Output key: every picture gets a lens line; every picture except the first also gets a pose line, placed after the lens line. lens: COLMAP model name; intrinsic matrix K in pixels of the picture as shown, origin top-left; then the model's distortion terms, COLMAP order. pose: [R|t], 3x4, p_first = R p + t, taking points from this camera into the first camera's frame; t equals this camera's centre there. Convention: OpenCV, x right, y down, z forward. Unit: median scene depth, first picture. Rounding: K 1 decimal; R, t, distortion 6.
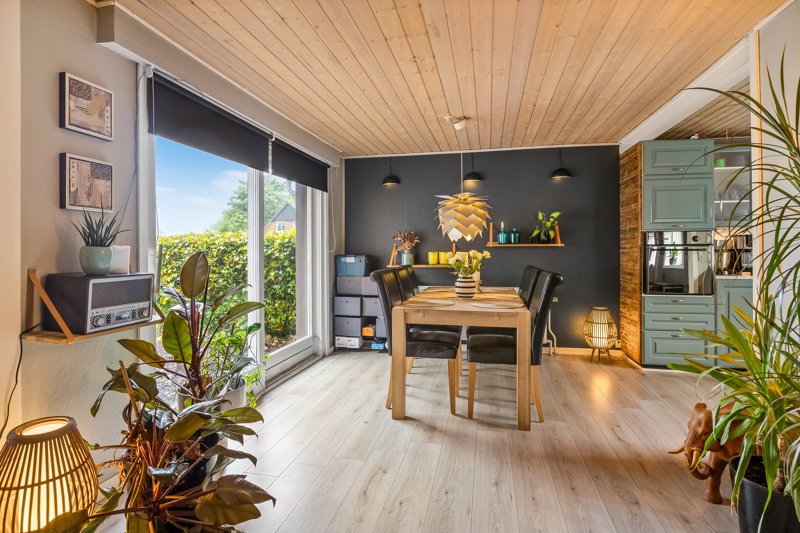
lens RADIAL K [[419.6, 0, 397.0], [0, 419.6, 252.4], [0, 0, 1]] dist [-0.002602, 0.000016]
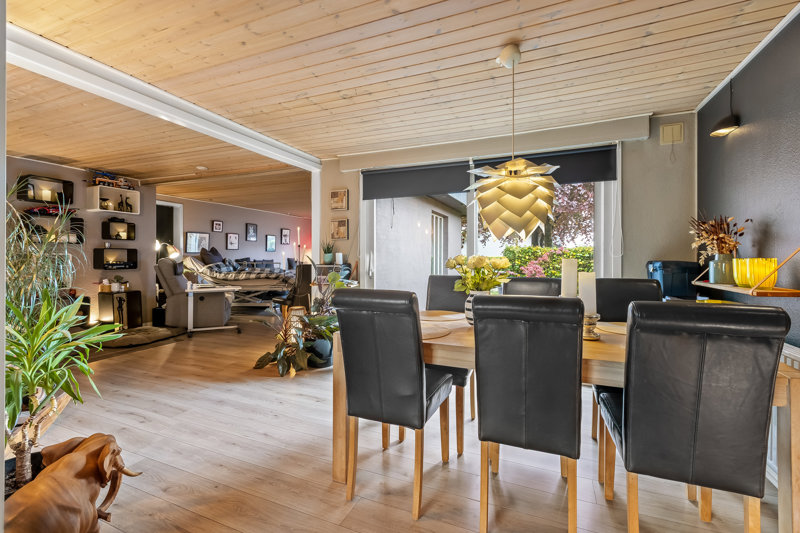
lens RADIAL K [[358.1, 0, 400.1], [0, 358.1, 259.4], [0, 0, 1]] dist [0.000664, 0.000042]
pose [[-0.192023, 0.012695, -0.981308, 1.249439], [-0.005568, 0.999886, 0.014025, -0.009072], [0.981375, 0.008157, -0.191930, 1.629789]]
